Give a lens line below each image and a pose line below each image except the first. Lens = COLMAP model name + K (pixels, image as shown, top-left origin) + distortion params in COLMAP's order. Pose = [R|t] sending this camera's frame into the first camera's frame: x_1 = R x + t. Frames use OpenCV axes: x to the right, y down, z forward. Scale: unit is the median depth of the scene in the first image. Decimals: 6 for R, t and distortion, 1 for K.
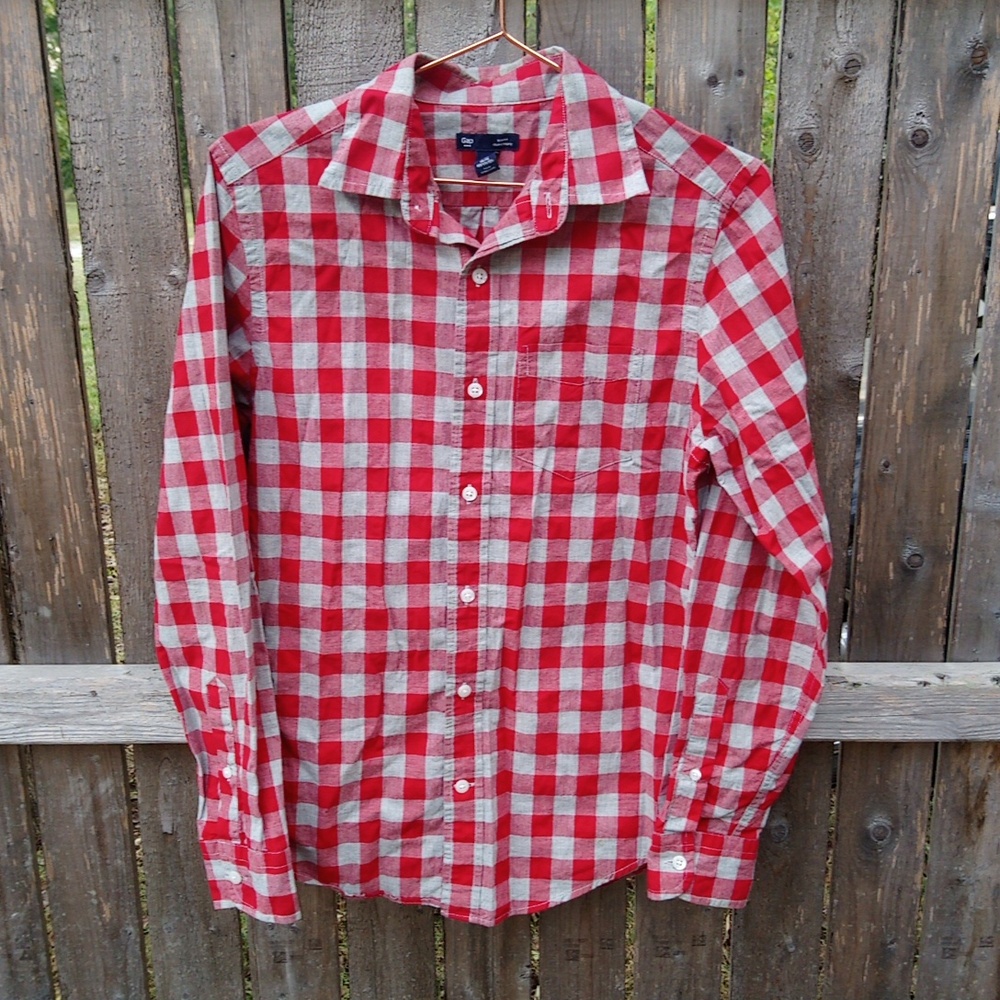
lens RADIAL K [[1118.3, 0, 439.3], [0, 1118.3, 500.4], [0, 0, 1]] dist [0.053992, -0.029726]
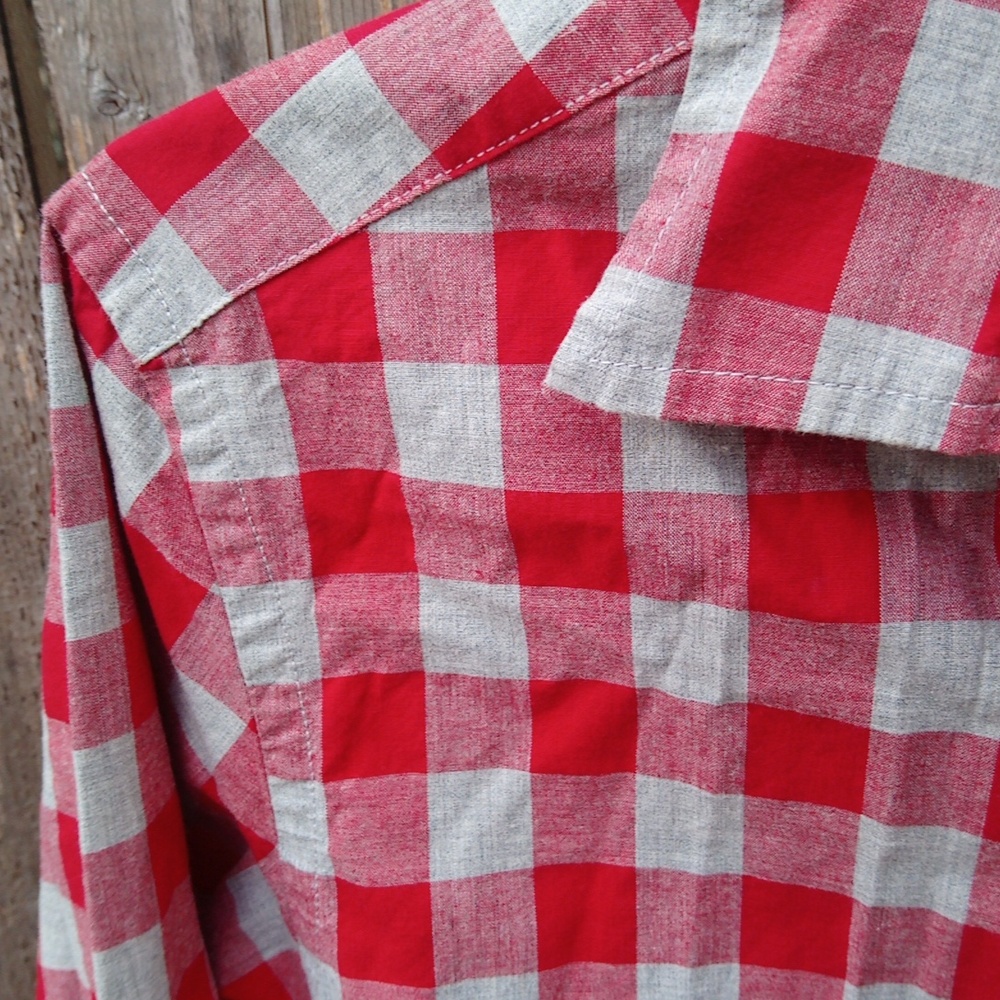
lens RADIAL K [[1118.3, 0, 439.3], [0, 1118.3, 500.4], [0, 0, 1]] dist [0.053992, -0.029726]
pose [[0.976545, 0.020581, -0.214329, -0.081446], [0.003567, 0.993738, 0.111678, -0.276758], [0.215285, -0.109823, 0.970356, 0.789094]]
